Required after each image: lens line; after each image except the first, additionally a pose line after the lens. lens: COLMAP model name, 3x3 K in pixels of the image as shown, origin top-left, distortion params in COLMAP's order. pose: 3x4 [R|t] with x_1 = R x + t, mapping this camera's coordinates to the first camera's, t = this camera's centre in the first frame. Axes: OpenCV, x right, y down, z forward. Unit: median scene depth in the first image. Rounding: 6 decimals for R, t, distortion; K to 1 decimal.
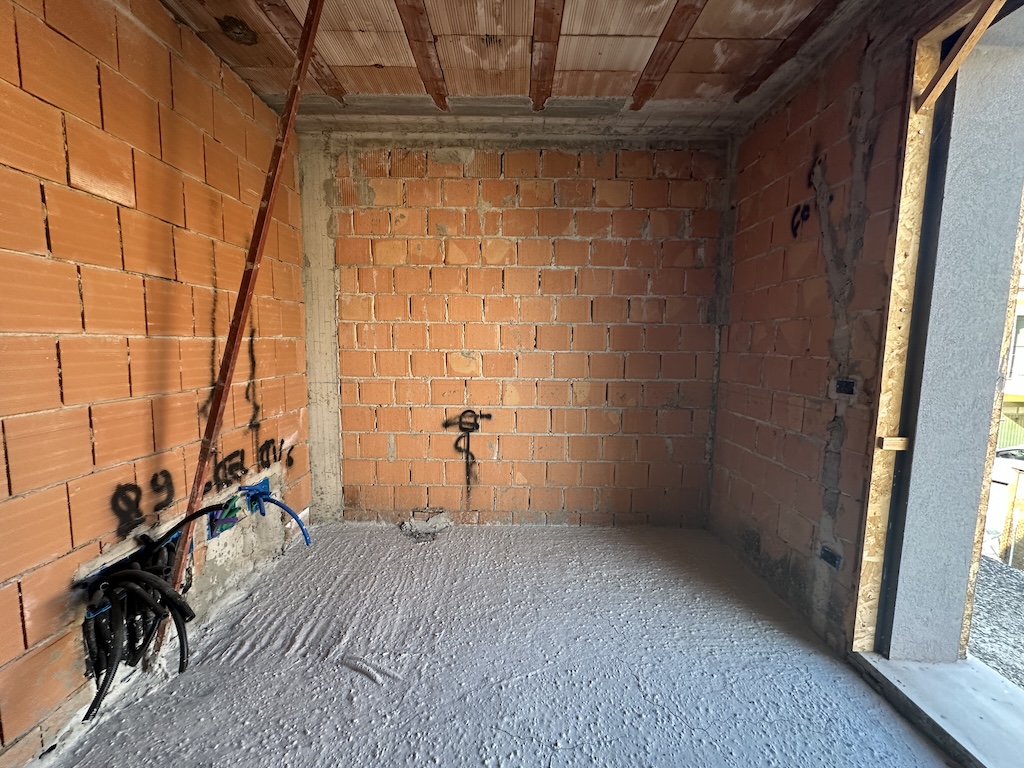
lens RADIAL K [[408.4, 0, 511.8], [0, 408.4, 383.7], [0, 0, 1]] dist [-0.001449, 0.000020]
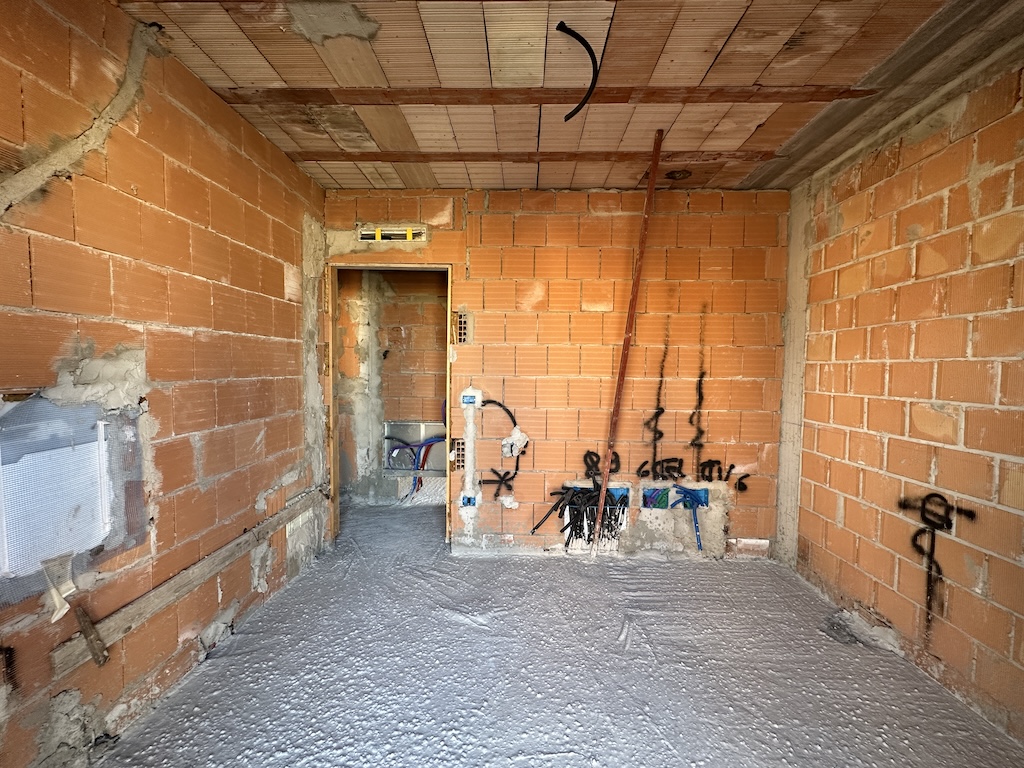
lens RADIAL K [[408.4, 0, 513.8], [0, 408.4, 383.9], [0, 0, 1]] dist [-0.001449, 0.000020]
pose [[-0.021207, 0.029569, -0.999338, 0.656022], [-0.112988, 0.993088, 0.031782, -0.063786], [0.993370, 0.113587, -0.017720, 0.392625]]
